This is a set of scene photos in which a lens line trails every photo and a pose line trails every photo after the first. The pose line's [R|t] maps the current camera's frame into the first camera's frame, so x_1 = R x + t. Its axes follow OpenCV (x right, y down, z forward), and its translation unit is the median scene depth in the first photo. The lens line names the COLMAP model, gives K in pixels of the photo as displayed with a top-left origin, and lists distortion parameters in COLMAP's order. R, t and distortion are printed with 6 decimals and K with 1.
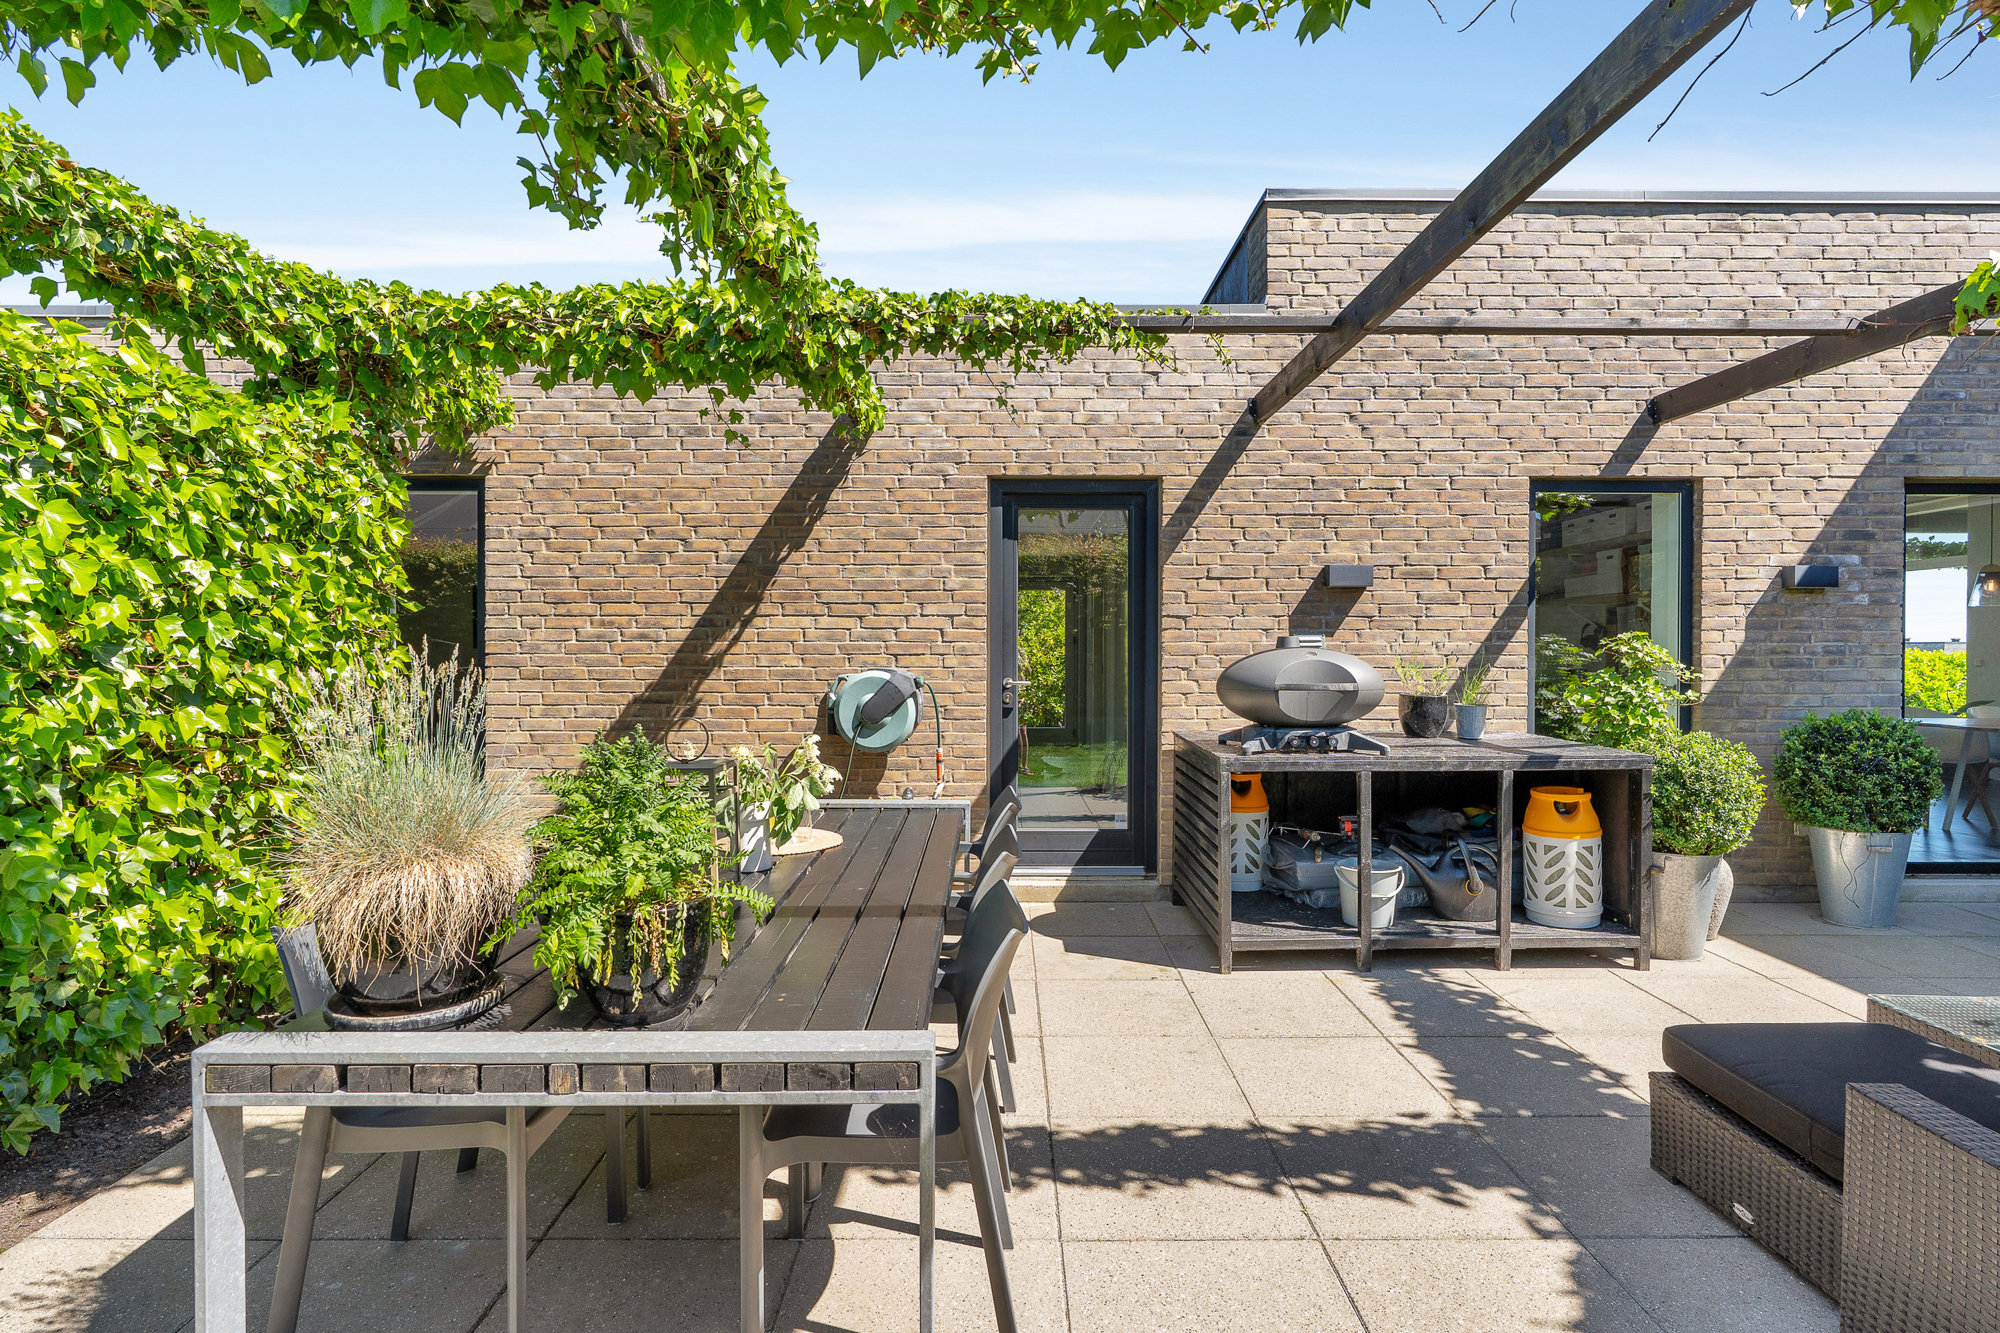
lens RADIAL K [[1019.7, 0, 1000.0], [0, 1019.7, 666.5], [0, 0, 1]] dist [0.001432, -0.000030]
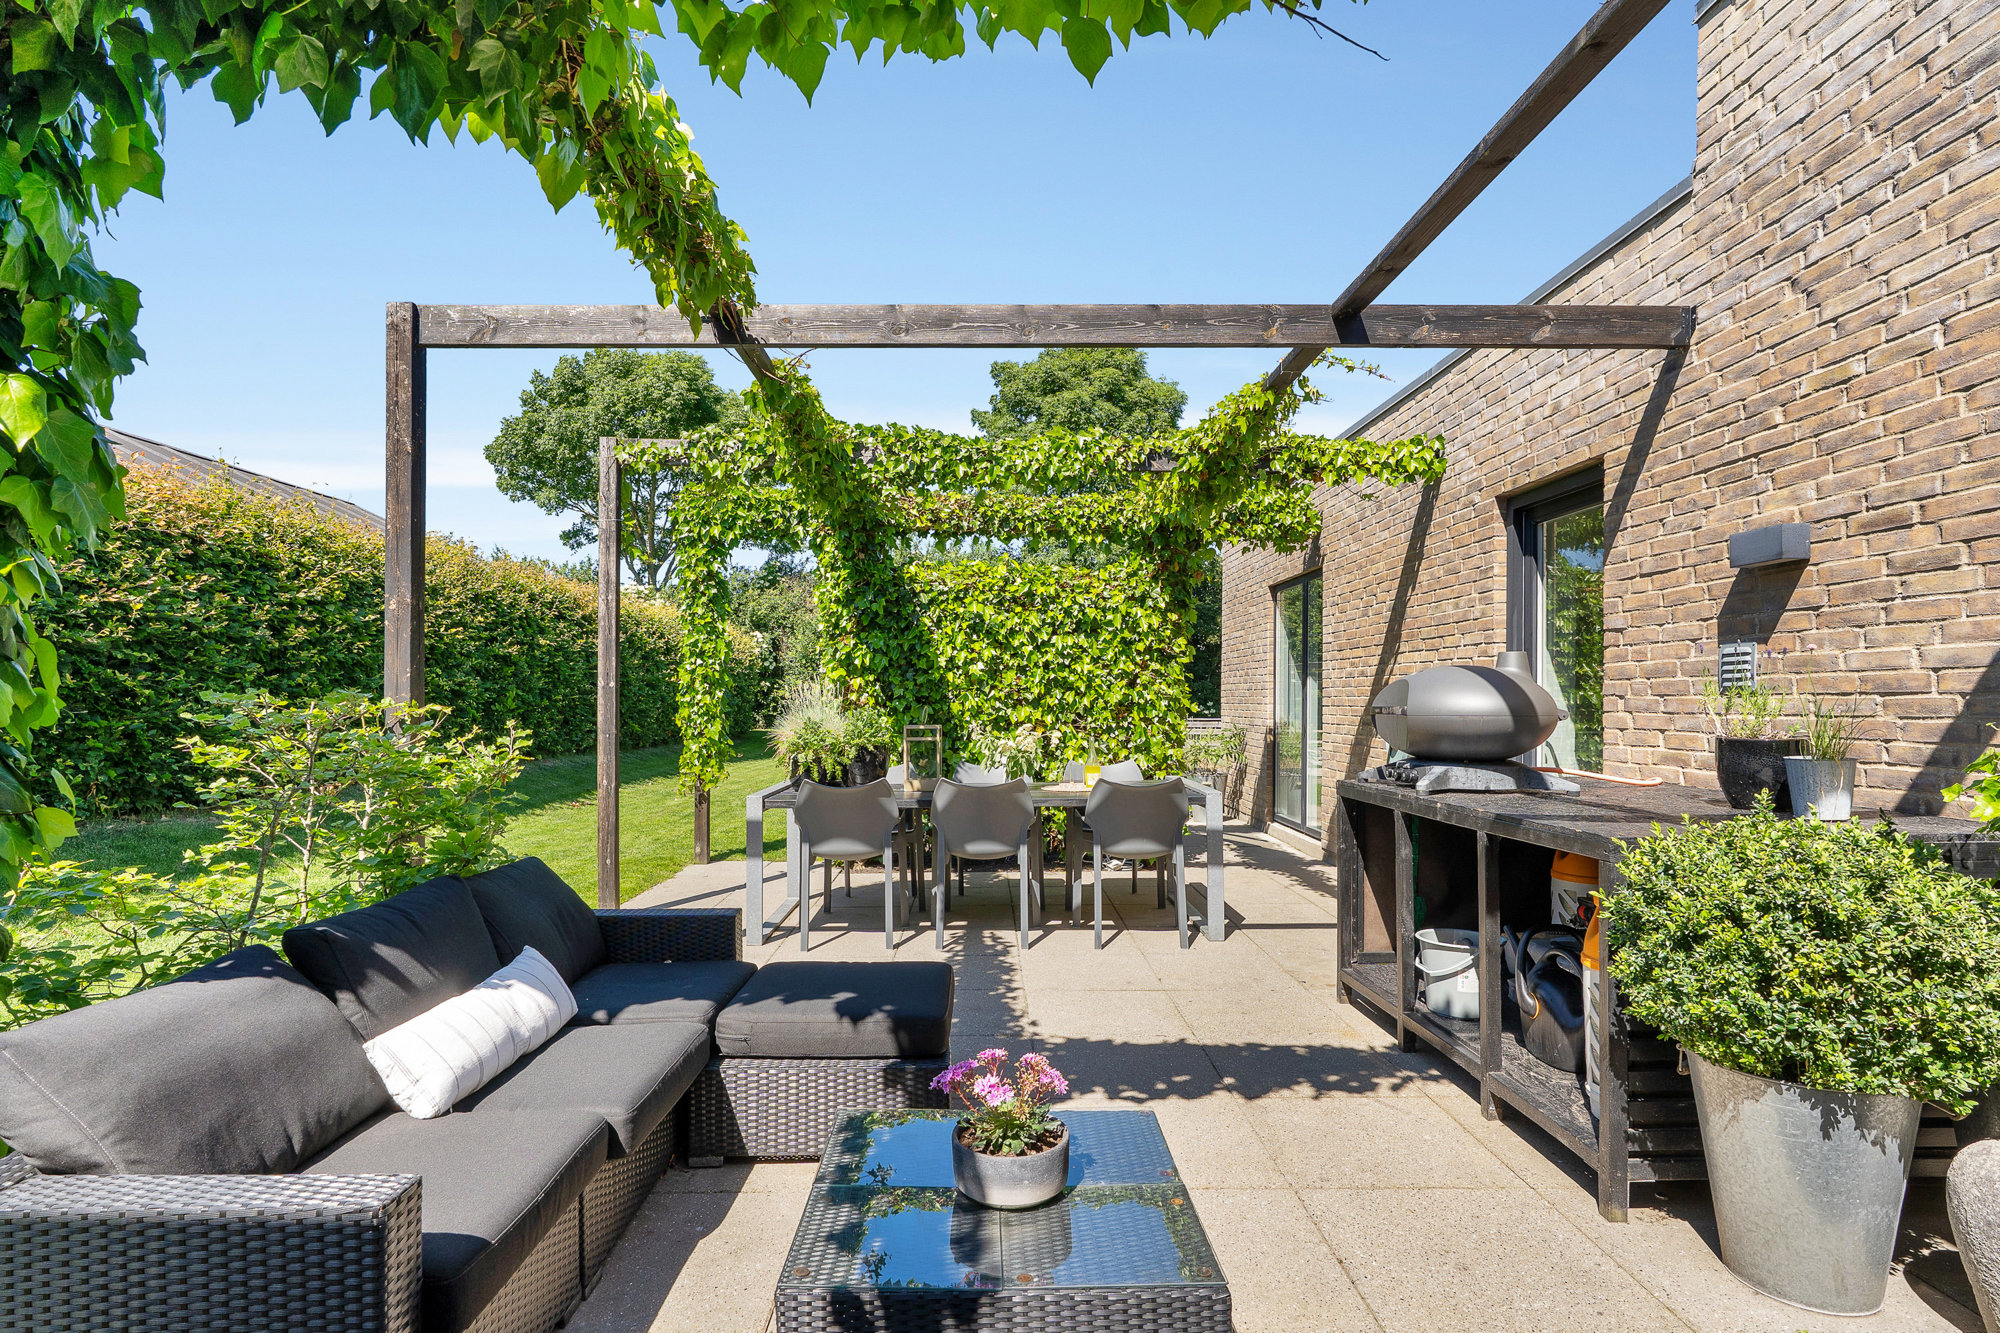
lens RADIAL K [[1057.5, 0, 995.7], [0, 1057.5, 724.6], [0, 0, 1]] dist [0.000859, 0.000004]
pose [[-0.002368, 0.023085, -0.999731, 0.988466], [-0.020367, 0.999525, 0.023128, 0.014571], [0.999790, 0.020417, -0.001897, 0.531831]]
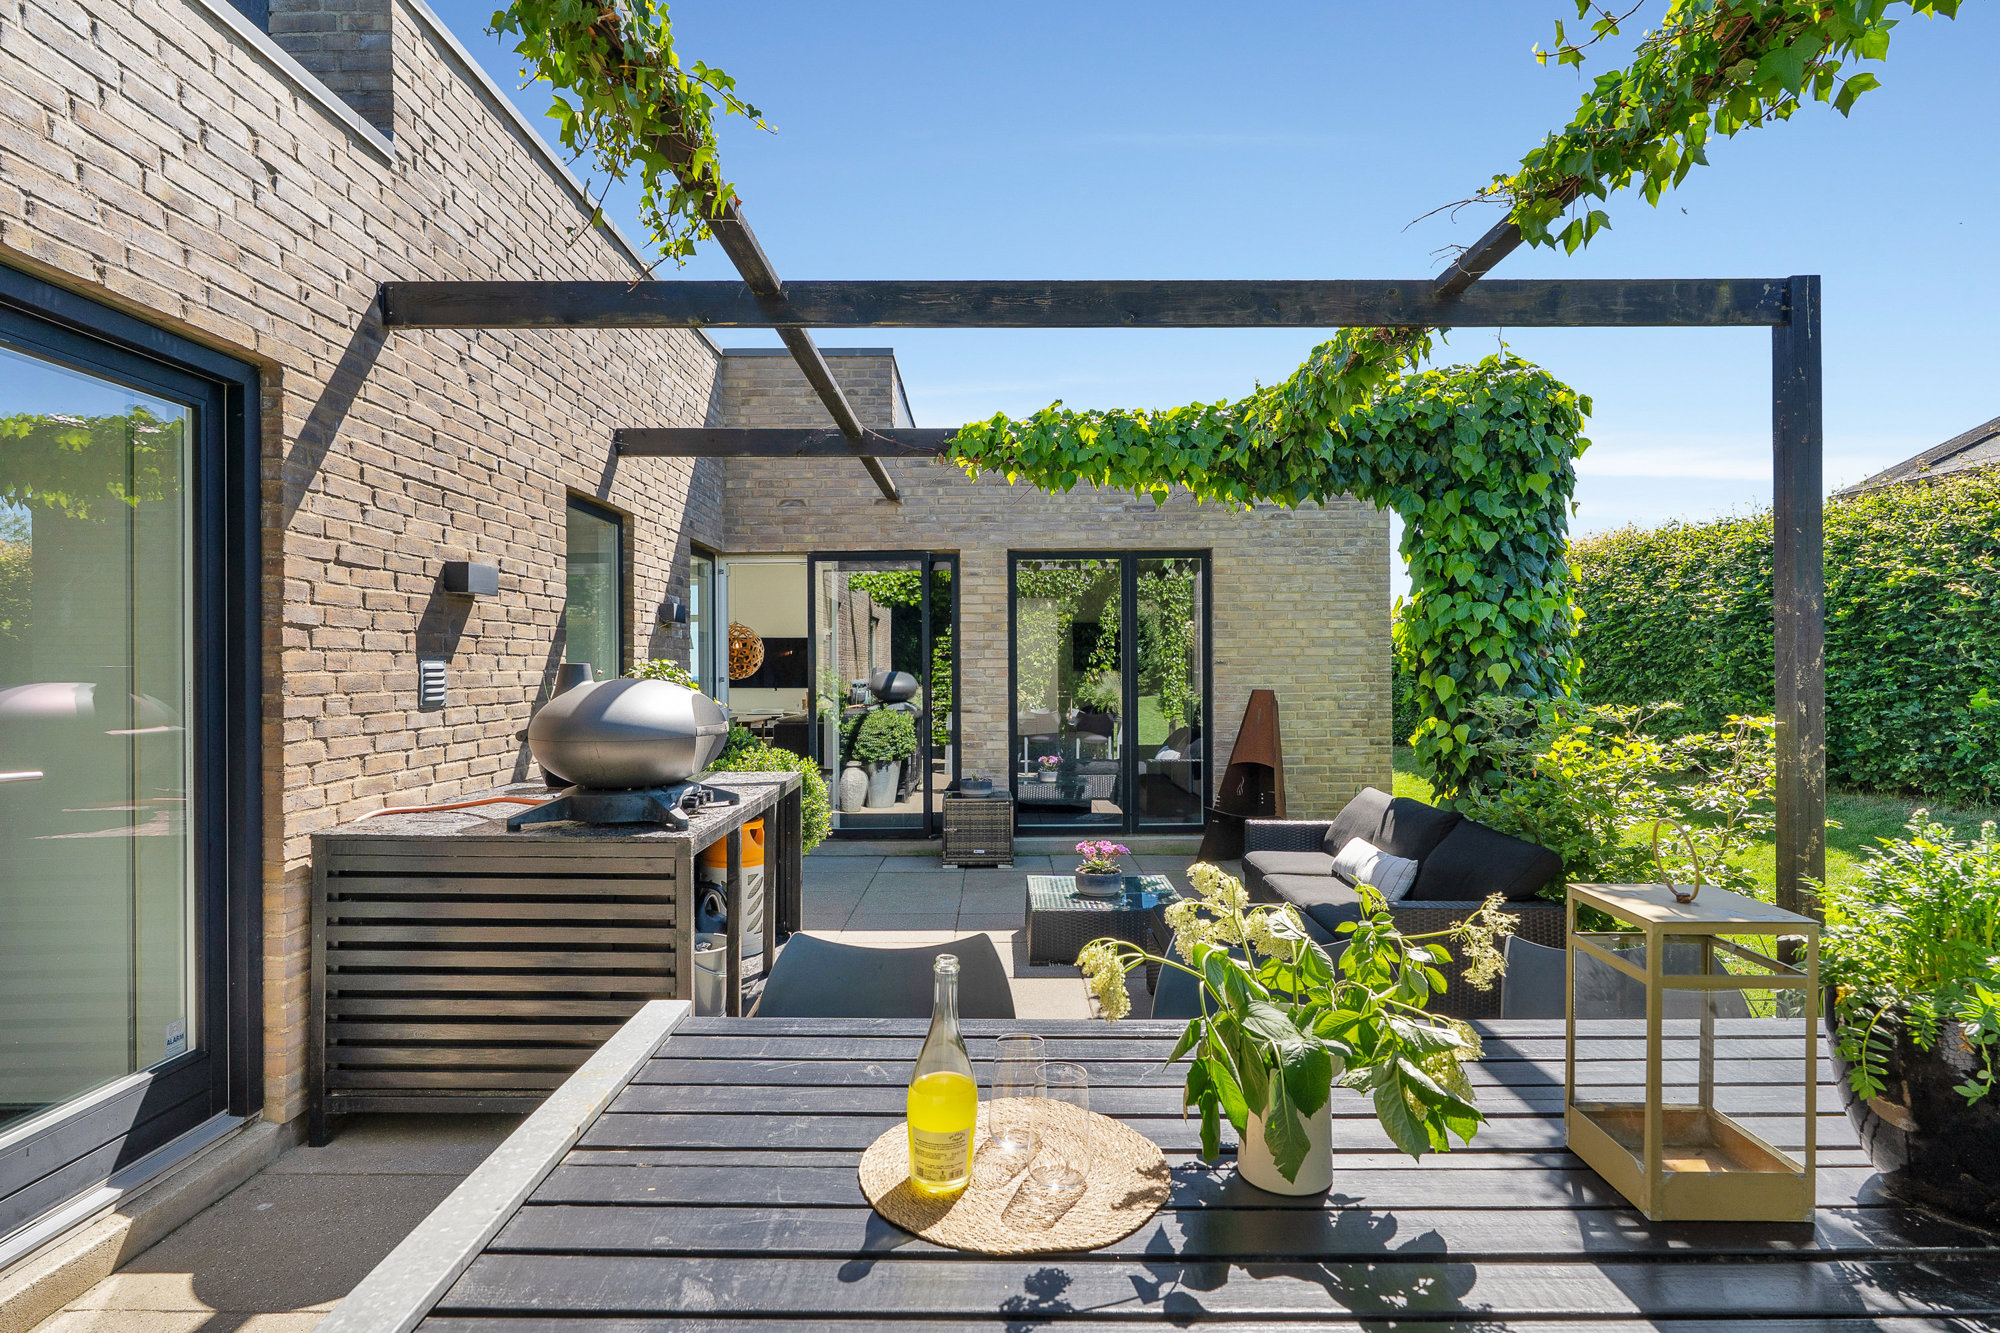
lens RADIAL K [[1019.7, 0, 1000.0], [0, 1019.7, 666.5], [0, 0, 1]] dist [0.001432, -0.000030]
pose [[0.016127, 0.000852, 0.999870, -0.374876], [0.023535, 0.999722, -0.001231, -0.017530], [-0.999593, 0.023552, 0.016102, 0.614692]]
